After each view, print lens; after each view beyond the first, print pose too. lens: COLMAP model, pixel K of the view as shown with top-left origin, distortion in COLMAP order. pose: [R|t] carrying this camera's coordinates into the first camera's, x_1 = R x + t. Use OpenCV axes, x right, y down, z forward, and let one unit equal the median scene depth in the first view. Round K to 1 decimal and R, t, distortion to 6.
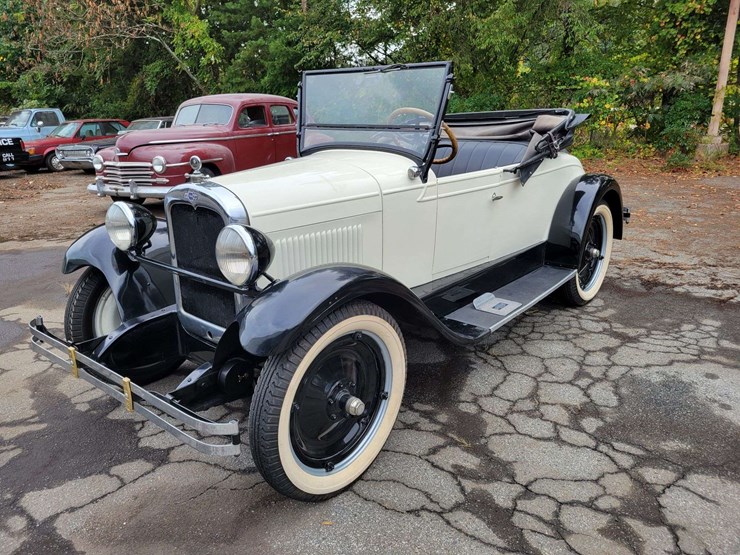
lens RADIAL K [[554.3, 0, 367.5], [0, 554.3, 277.9], [0, 0, 1]] dist [0.047135, -0.031679]
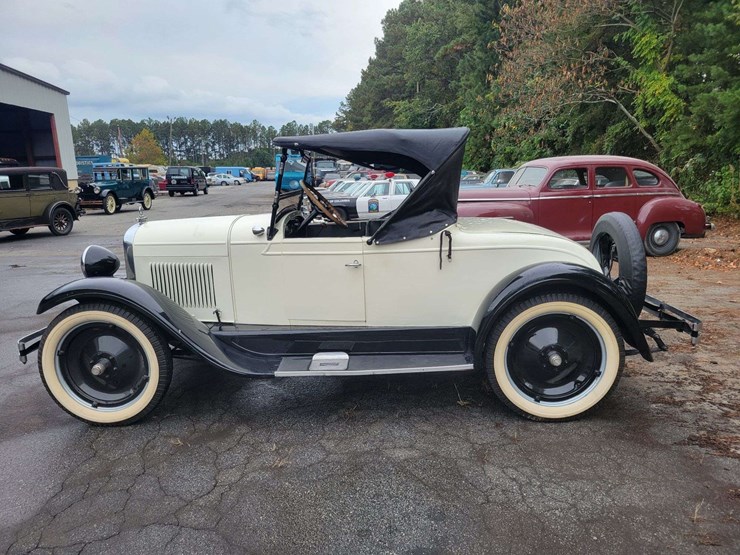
lens RADIAL K [[554.3, 0, 366.4], [0, 554.3, 289.3], [0, 0, 1]] dist [0.047135, -0.031679]
pose [[0.620484, 0.170658, -0.765425, 1.126246], [-0.227913, 0.973148, 0.032217, -0.146054], [0.750370, 0.154460, 0.642718, 0.370056]]
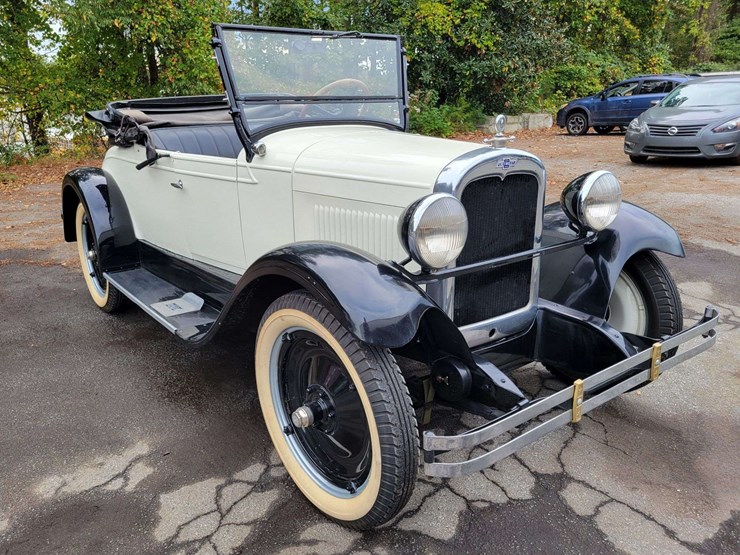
lens RADIAL K [[603.2, 0, 337.7], [0, 603.2, 287.7], [0, 0, 1]] dist [0.053152, -0.033882]
pose [[0.231924, -0.266634, 0.935477, -1.009739], [0.307058, 0.932595, 0.189687, -0.176699], [-0.922999, 0.243253, 0.298164, 0.800057]]
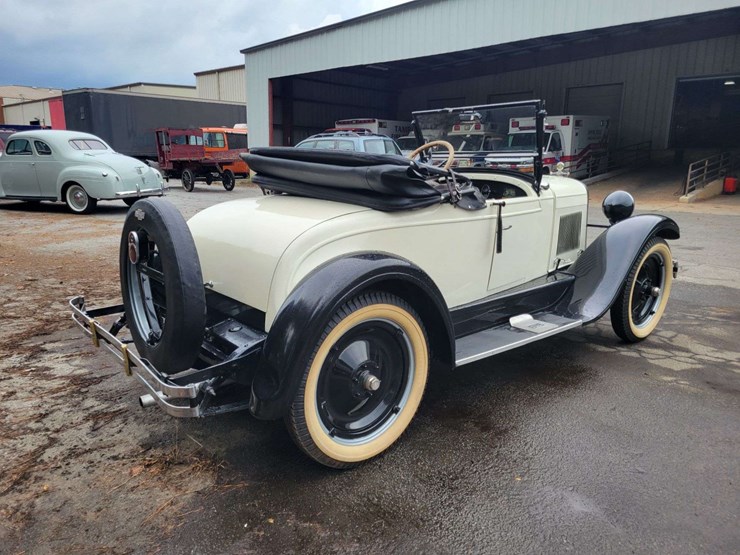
lens RADIAL K [[554.3, 0, 363.0], [0, 554.3, 281.1], [0, 0, 1]] dist [0.047135, -0.031679]
pose [[-0.986407, -0.009473, 0.164046, 0.035300], [0.074476, 0.864133, 0.497723, -0.688008], [-0.146472, 0.503175, -0.851681, 2.315196]]
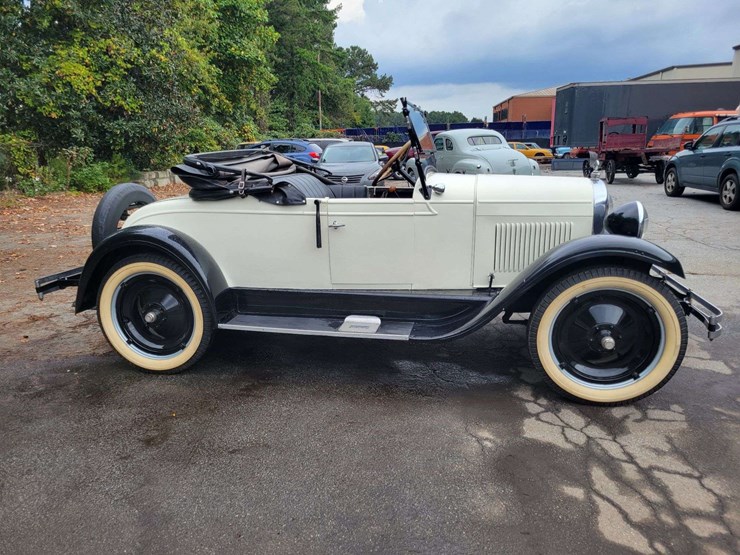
lens RADIAL K [[554.3, 0, 371.7], [0, 554.3, 283.4], [0, 0, 1]] dist [0.047135, -0.031679]
pose [[-0.489037, -0.170077, 0.855521, -1.062213], [0.293402, 0.891581, 0.344962, -0.487062], [-0.821437, 0.419711, -0.386115, 1.738555]]
